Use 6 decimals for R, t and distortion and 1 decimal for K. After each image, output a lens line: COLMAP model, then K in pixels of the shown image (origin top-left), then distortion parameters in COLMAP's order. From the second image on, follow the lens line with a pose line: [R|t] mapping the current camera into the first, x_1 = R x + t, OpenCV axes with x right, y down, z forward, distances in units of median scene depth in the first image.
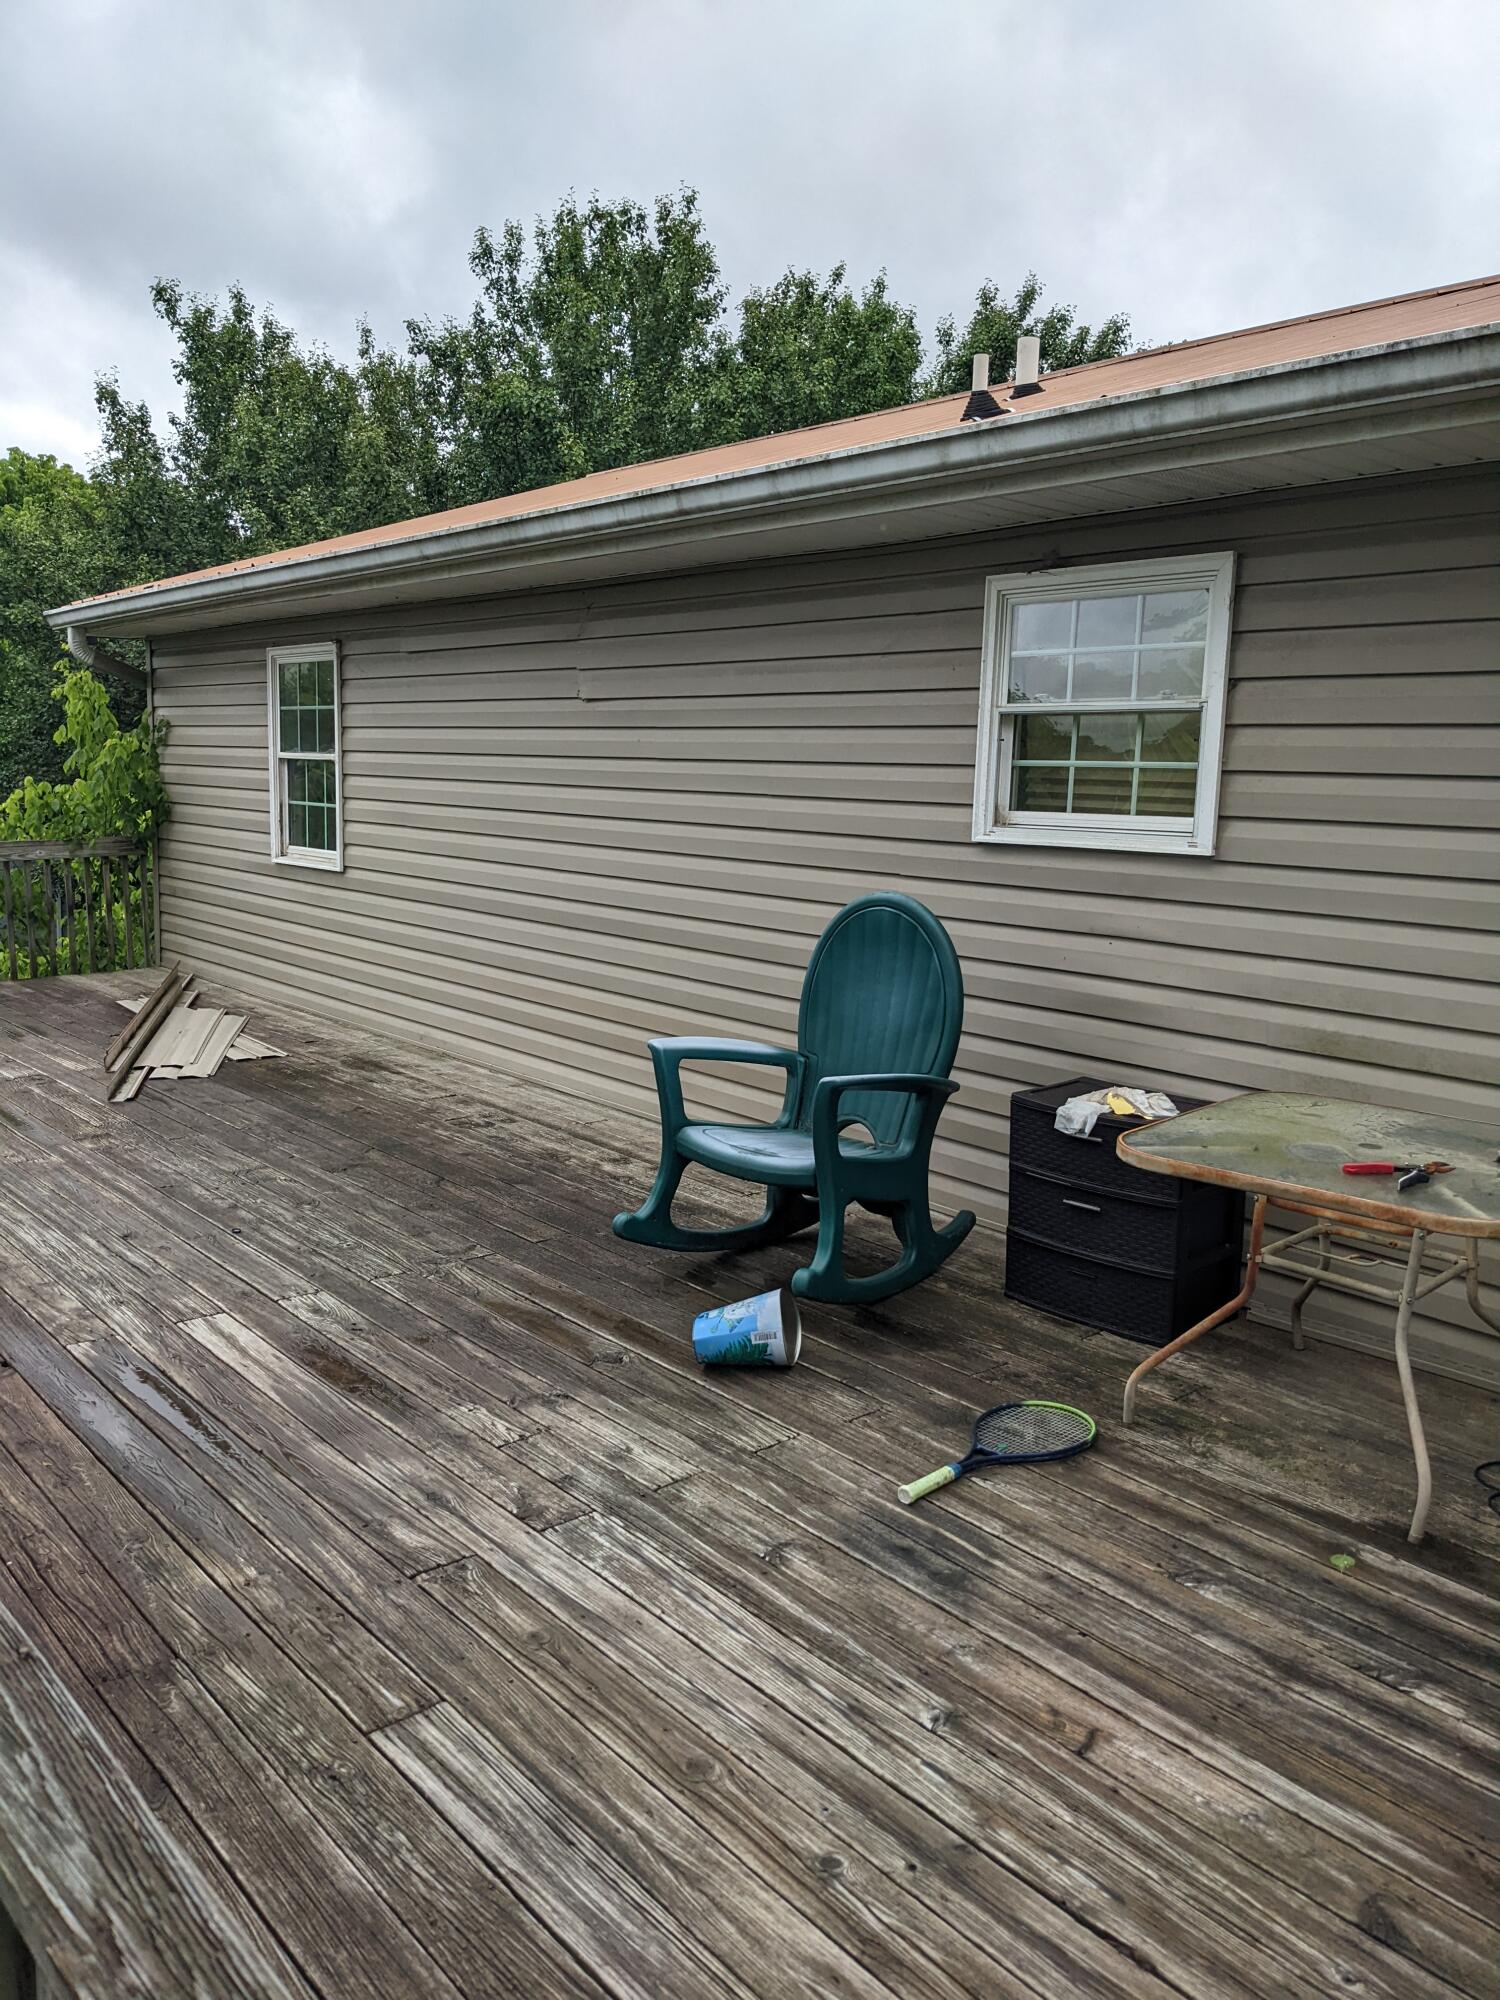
lens RADIAL K [[1594.8, 0, 750.0], [0, 1594.8, 1000.0], [0, 0, 1]] dist [0.006305, -0.002523]
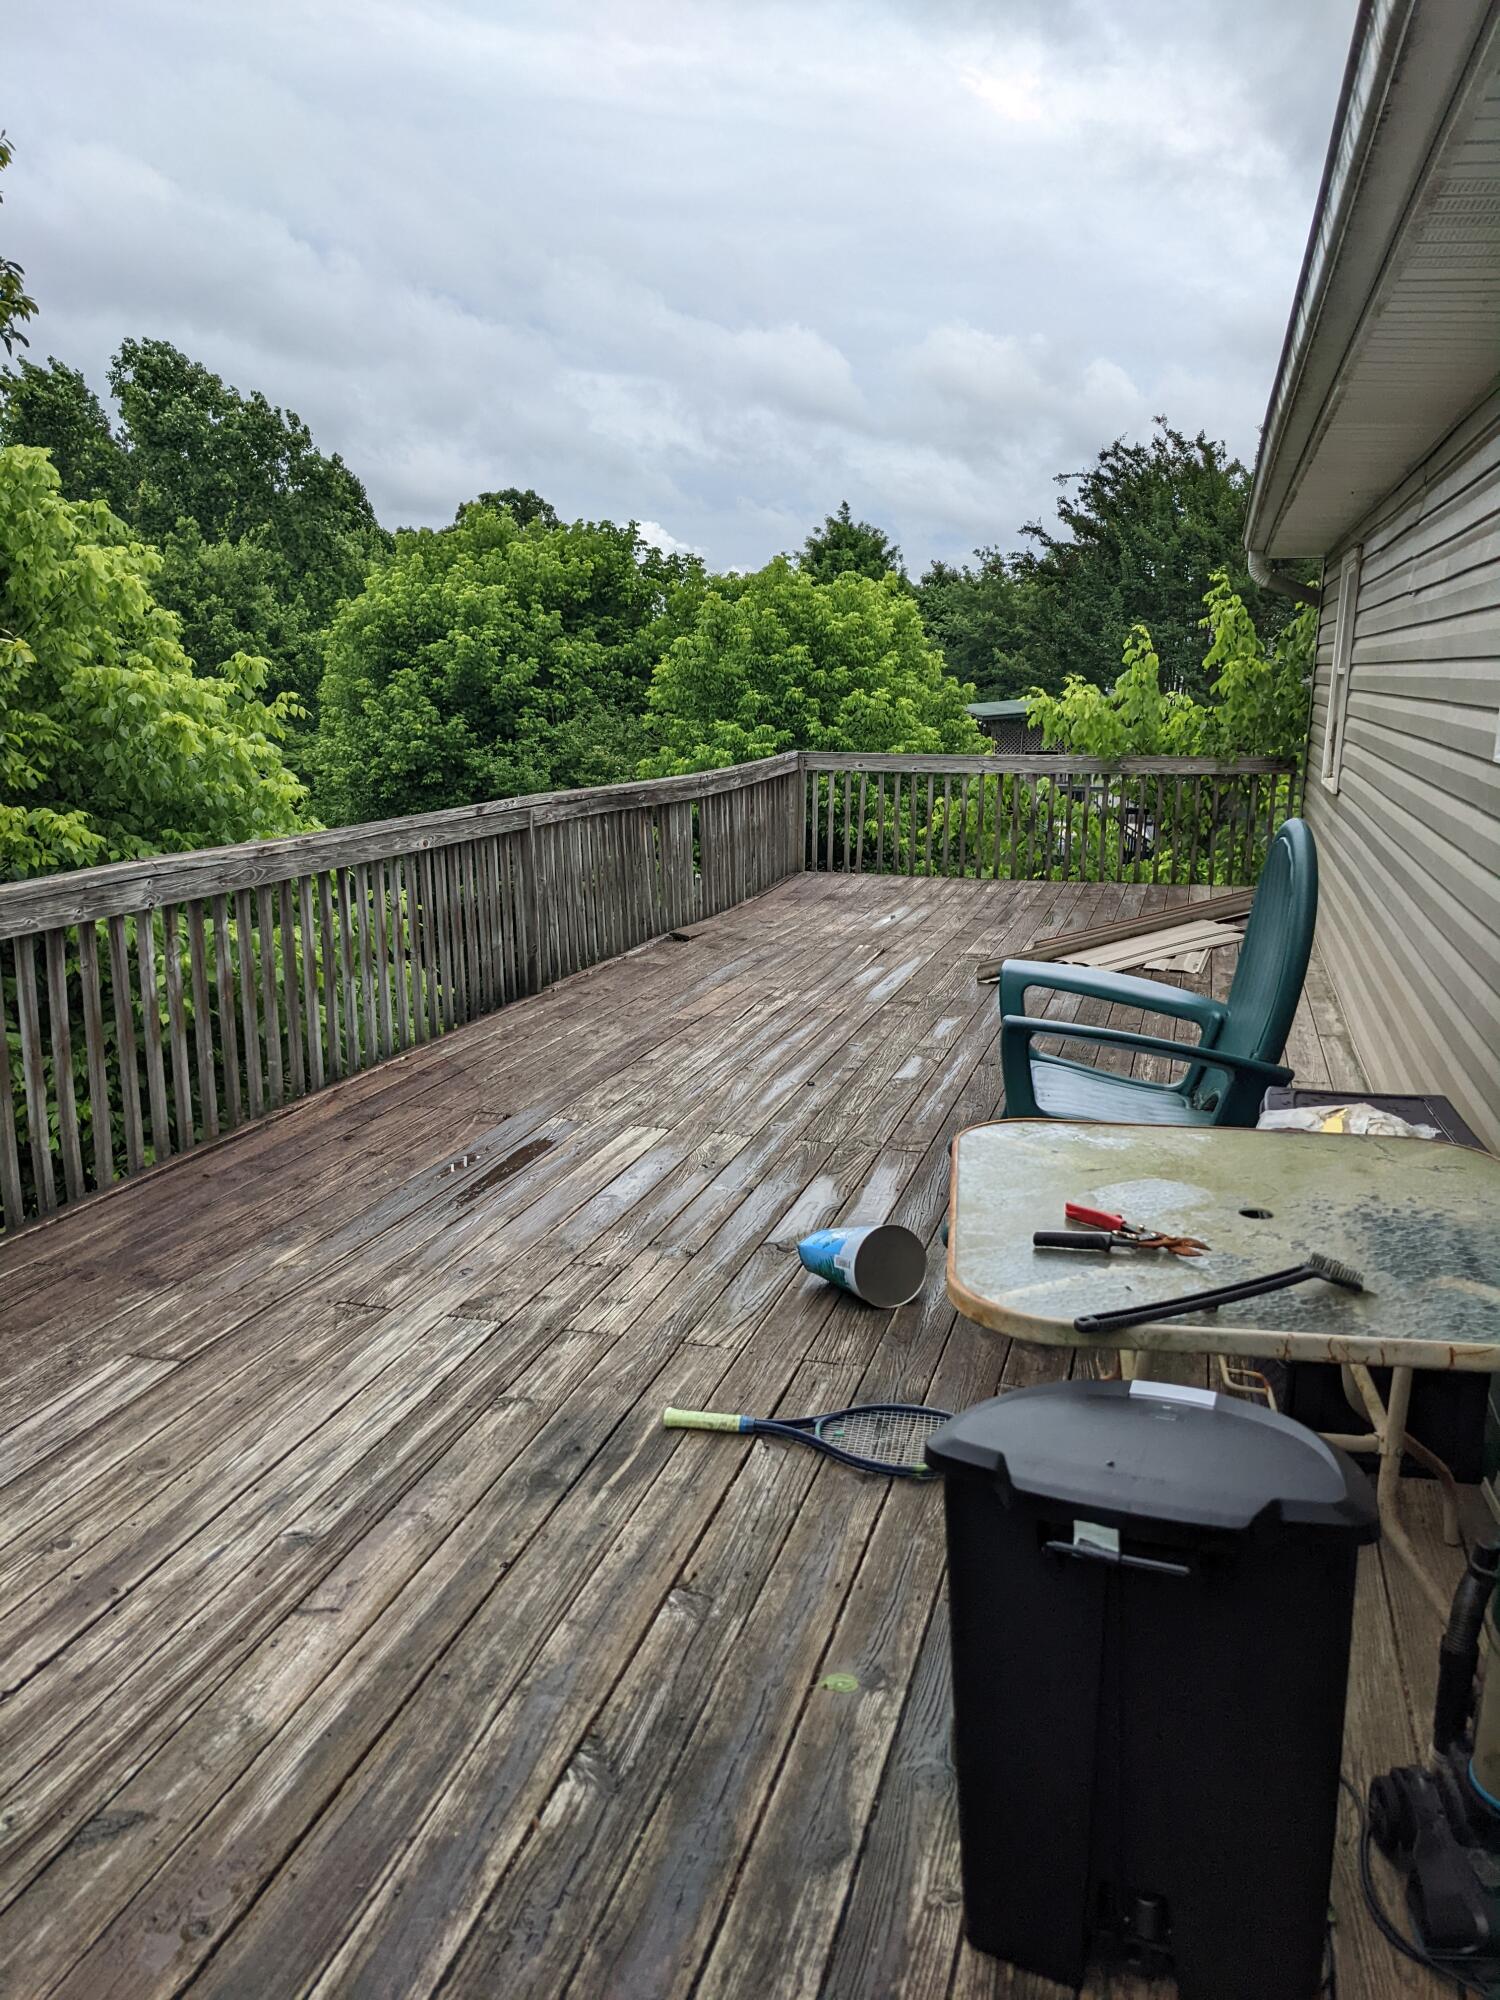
lens RADIAL K [[1594.8, 0, 750.0], [0, 1594.8, 1000.0], [0, 0, 1]] dist [0.006305, -0.002523]
pose [[0.569103, 0.162606, -0.806028, 0.922590], [-0.131496, 0.985634, 0.105995, -0.045359], [0.811684, 0.045667, 0.582309, 0.515275]]
